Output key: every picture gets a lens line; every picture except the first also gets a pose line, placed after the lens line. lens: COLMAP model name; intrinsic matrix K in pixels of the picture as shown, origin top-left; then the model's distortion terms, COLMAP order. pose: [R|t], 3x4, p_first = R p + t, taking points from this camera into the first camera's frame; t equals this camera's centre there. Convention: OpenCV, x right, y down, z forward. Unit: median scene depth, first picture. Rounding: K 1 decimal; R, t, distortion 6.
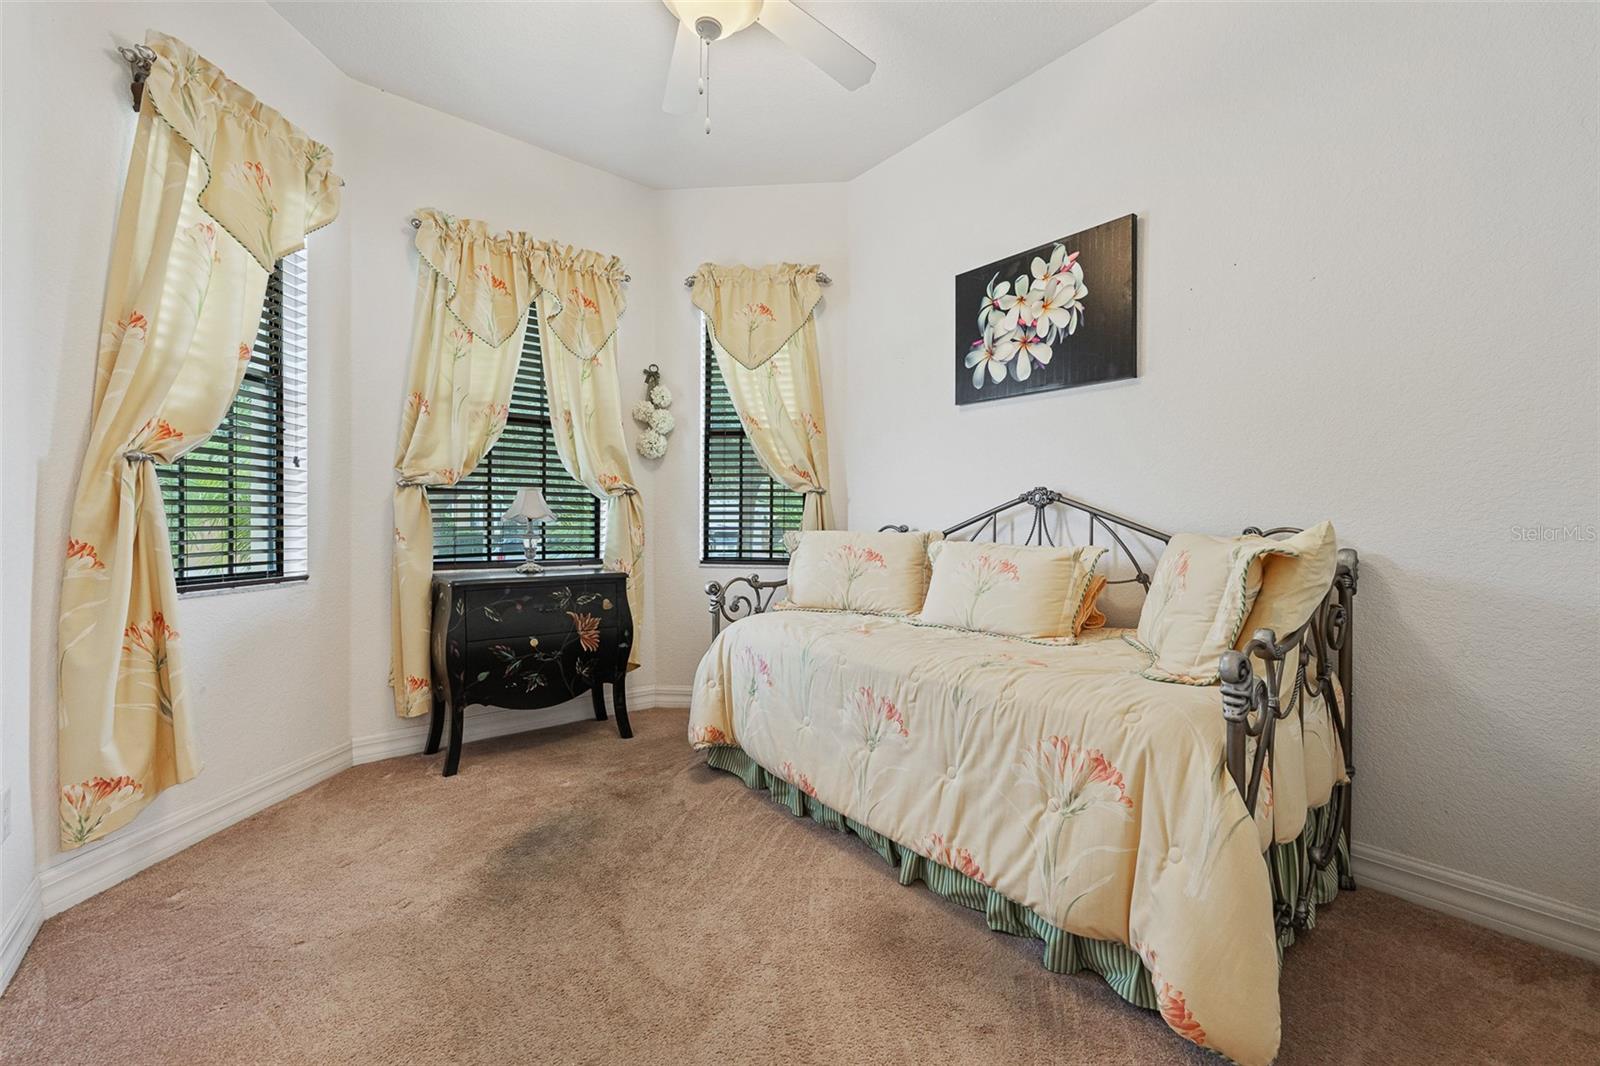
lens RADIAL K [[658.9, 0, 812.0], [0, 658.9, 513.6], [0, 0, 1]] dist [0.000176, -0.000409]
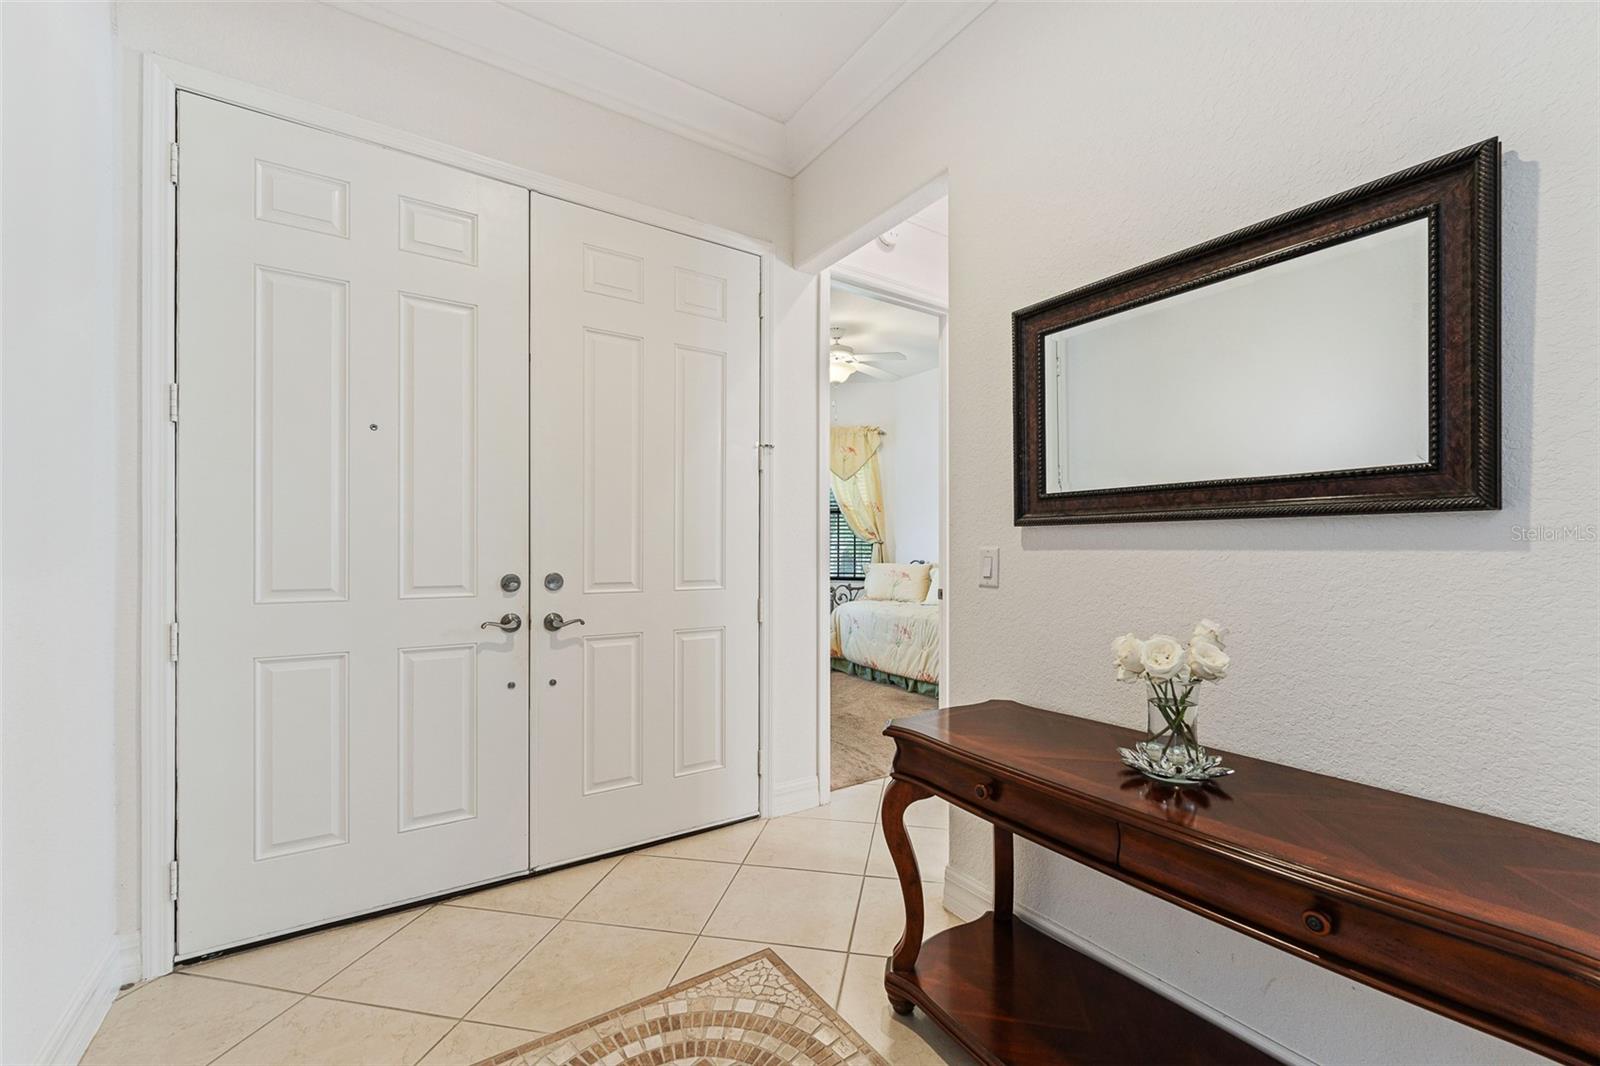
lens RADIAL K [[661.7, 0, 800.0], [0, 661.7, 533.0], [0, 0, 1]] dist [0.000872, -0.000102]
pose [[0.992688, -0.004599, -0.120619, 0.014677], [0.002462, 0.999837, -0.017860, -0.033853], [0.120682, 0.017432, 0.992538, -1.149063]]
